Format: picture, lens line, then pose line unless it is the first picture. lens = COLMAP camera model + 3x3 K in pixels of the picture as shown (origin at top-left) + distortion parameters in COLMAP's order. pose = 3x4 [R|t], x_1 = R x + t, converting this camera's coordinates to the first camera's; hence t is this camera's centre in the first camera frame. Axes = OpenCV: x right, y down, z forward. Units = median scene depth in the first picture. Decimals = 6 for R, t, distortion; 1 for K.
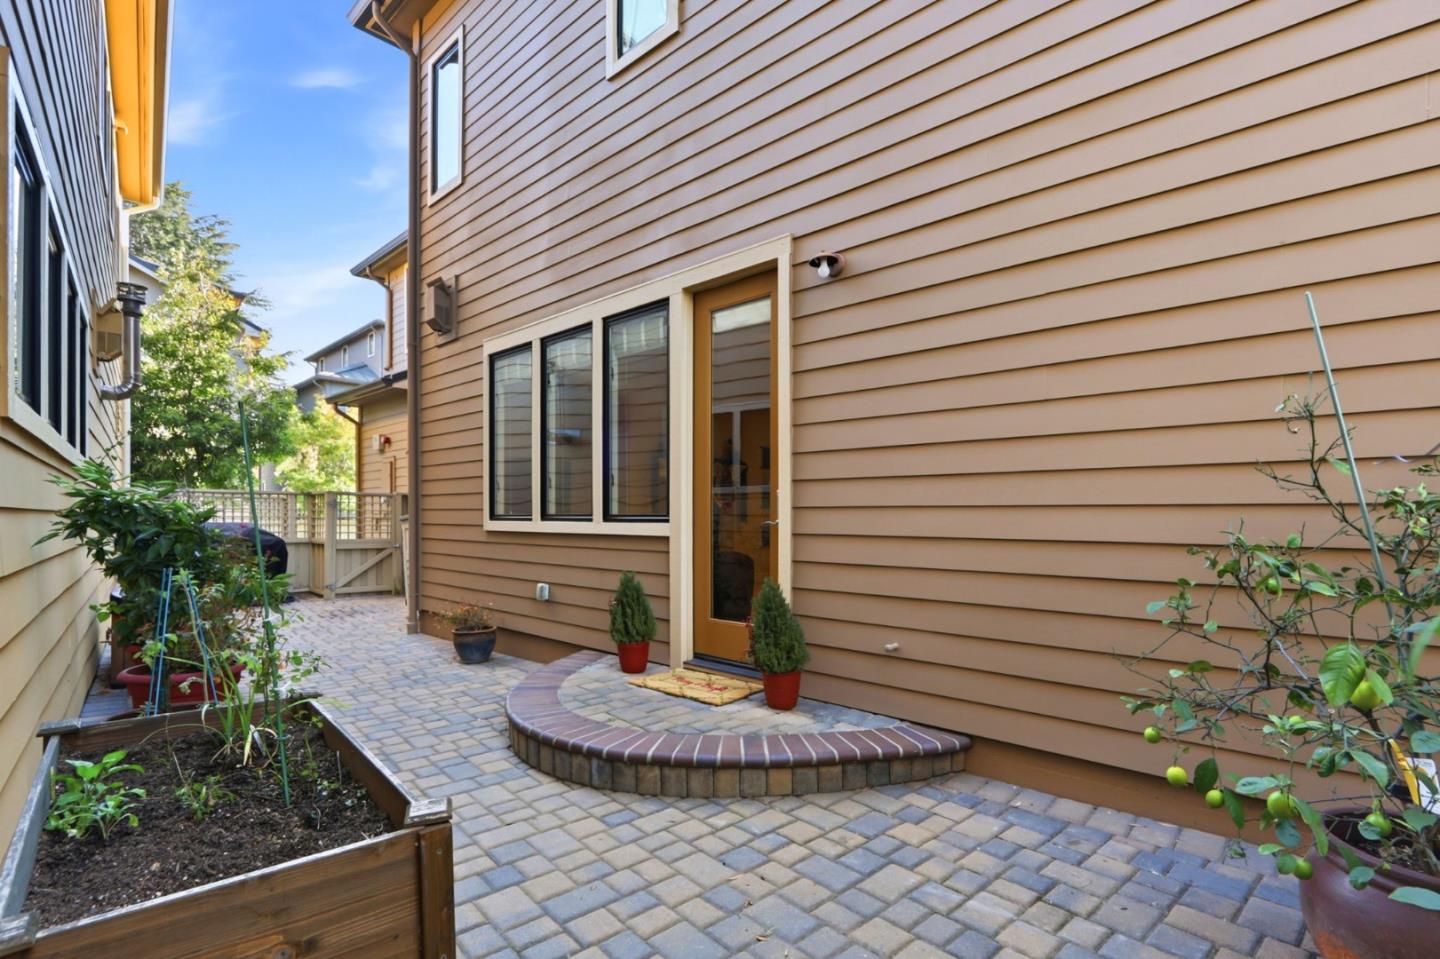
lens RADIAL K [[674.2, 0, 749.4], [0, 674.2, 523.2], [0, 0, 1]] dist [-0.001006, 0.000110]
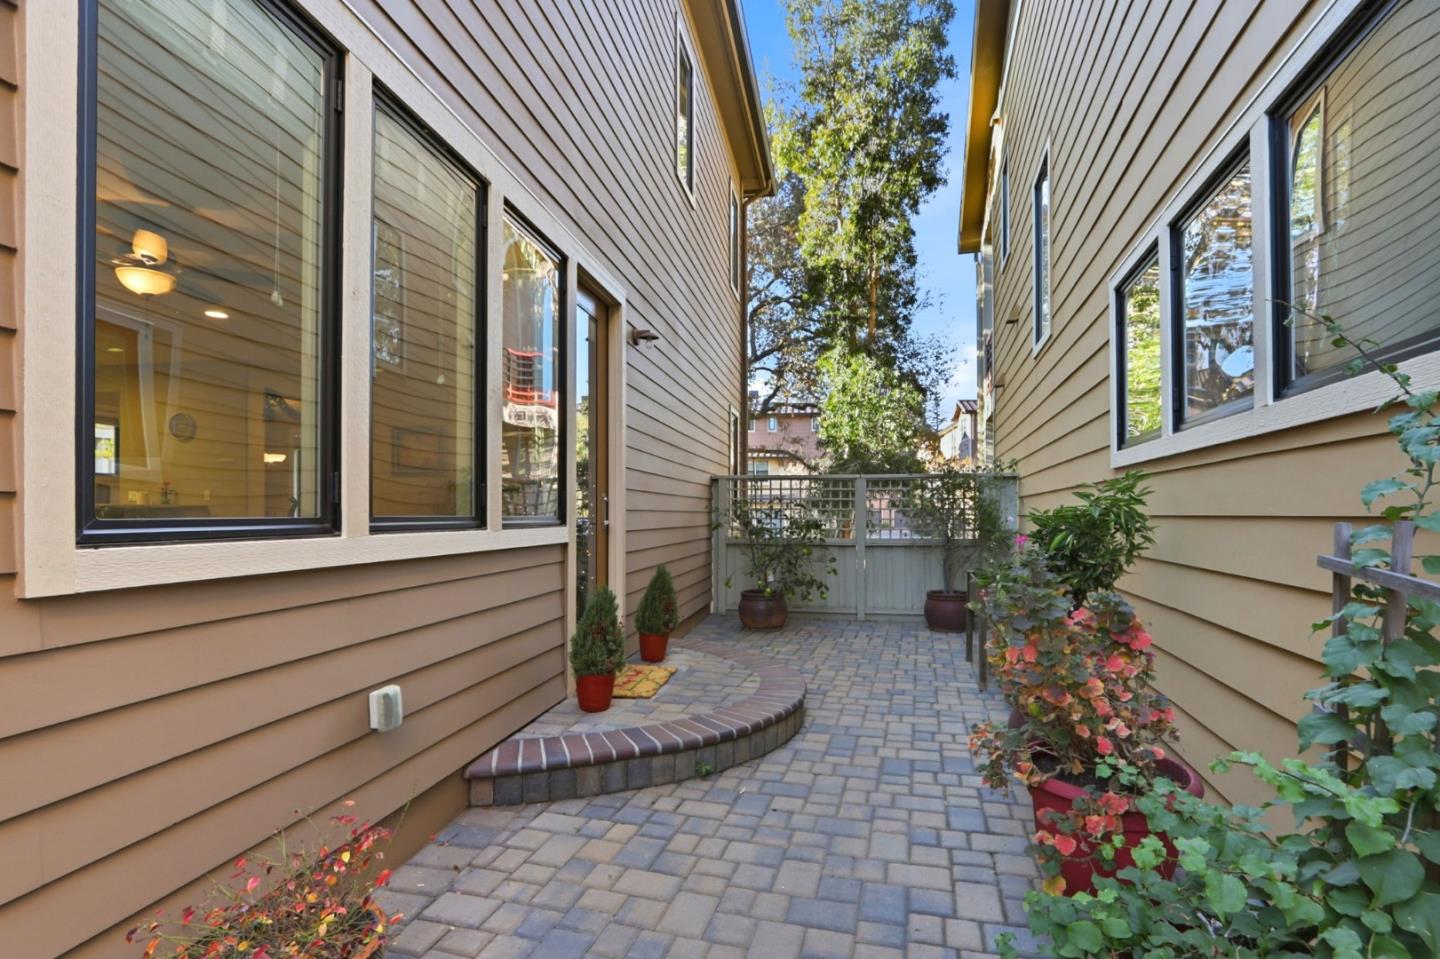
lens RADIAL K [[681.1, 0, 721.5], [0, 681.1, 515.9], [0, 0, 1]] dist [-0.004794, -0.000295]
pose [[-0.527003, -0.003290, 0.849857, -1.189786], [0.008009, 0.999929, 0.008837, -0.023629], [-0.849826, 0.011464, -0.526939, 1.633702]]
